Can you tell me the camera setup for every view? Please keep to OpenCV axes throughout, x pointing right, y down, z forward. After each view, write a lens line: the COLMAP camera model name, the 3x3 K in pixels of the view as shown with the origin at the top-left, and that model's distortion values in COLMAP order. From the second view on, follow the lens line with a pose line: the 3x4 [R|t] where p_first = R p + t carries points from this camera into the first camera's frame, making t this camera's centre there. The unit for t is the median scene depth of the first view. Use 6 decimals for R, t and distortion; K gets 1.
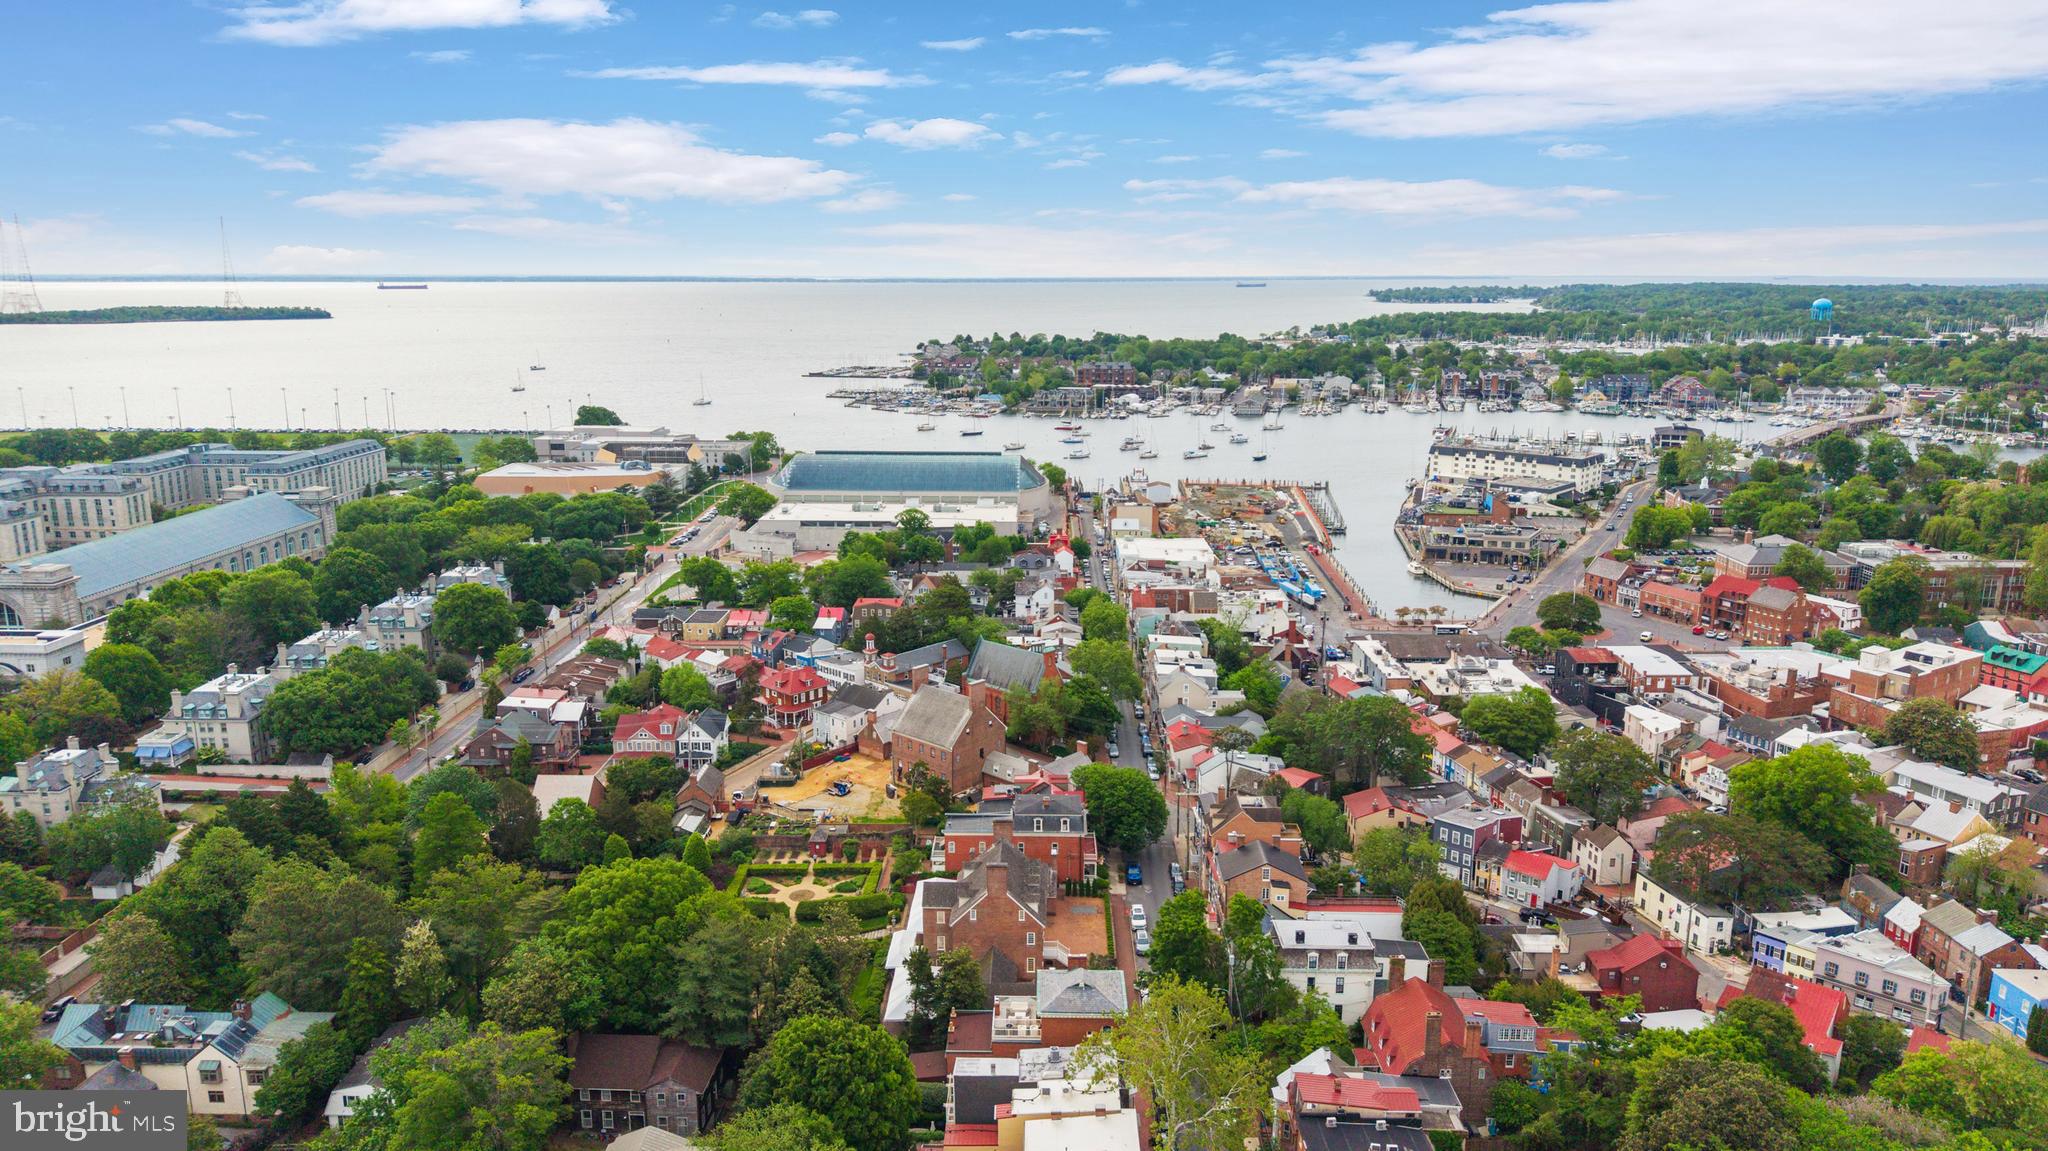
lens RADIAL K [[1396.7, 0, 1024.0], [0, 1396.7, 575.5], [0, 0, 1]] dist [0.048924, -0.066043]
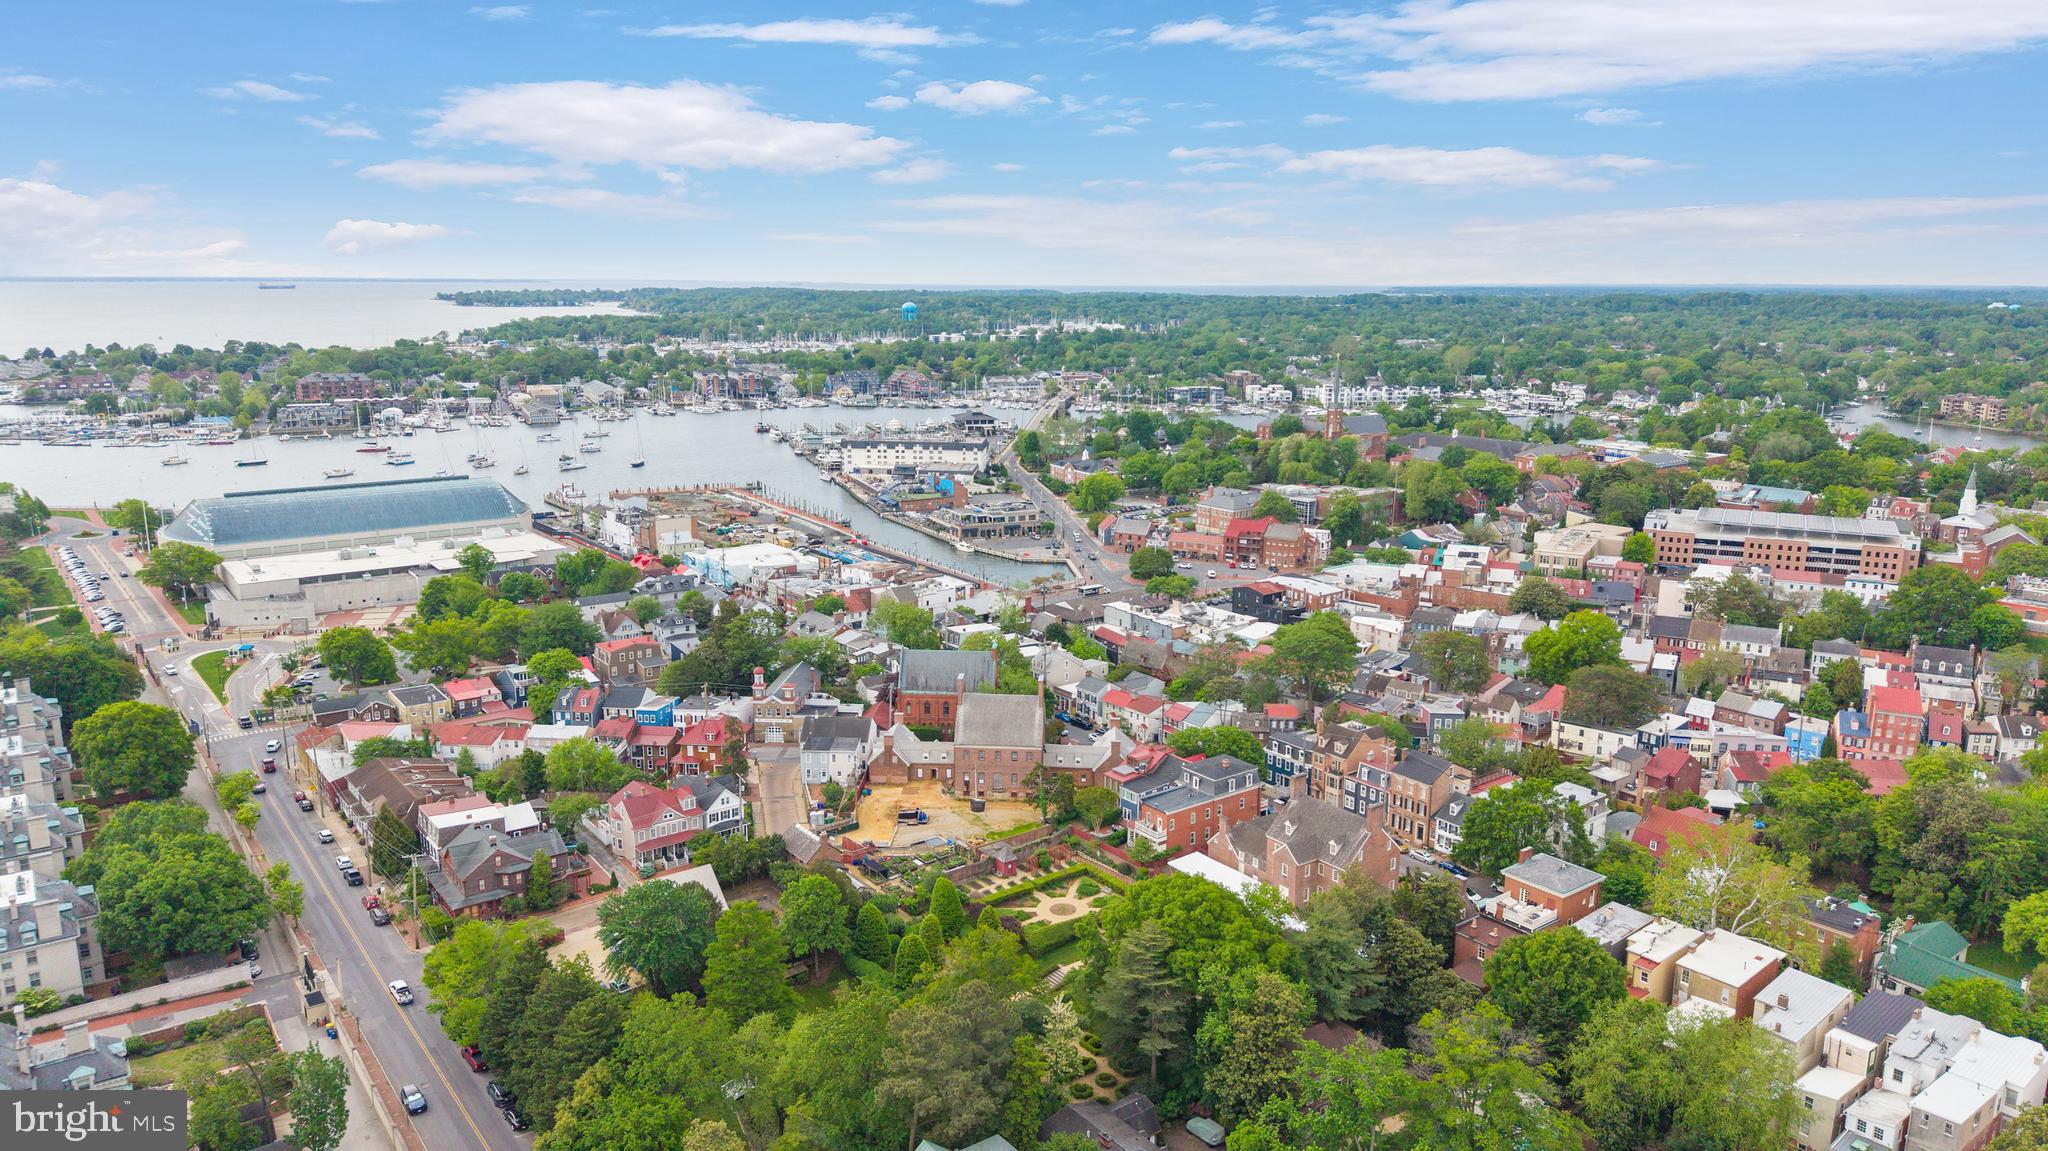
lens RADIAL K [[1396.7, 0, 1024.0], [0, 1396.7, 575.5], [0, 0, 1]] dist [0.048924, -0.066043]
pose [[0.771465, -0.124832, 0.623906, -0.428402], [0.126058, 0.991115, 0.042433, -0.028037], [-0.623660, 0.045913, 0.780347, 0.132585]]
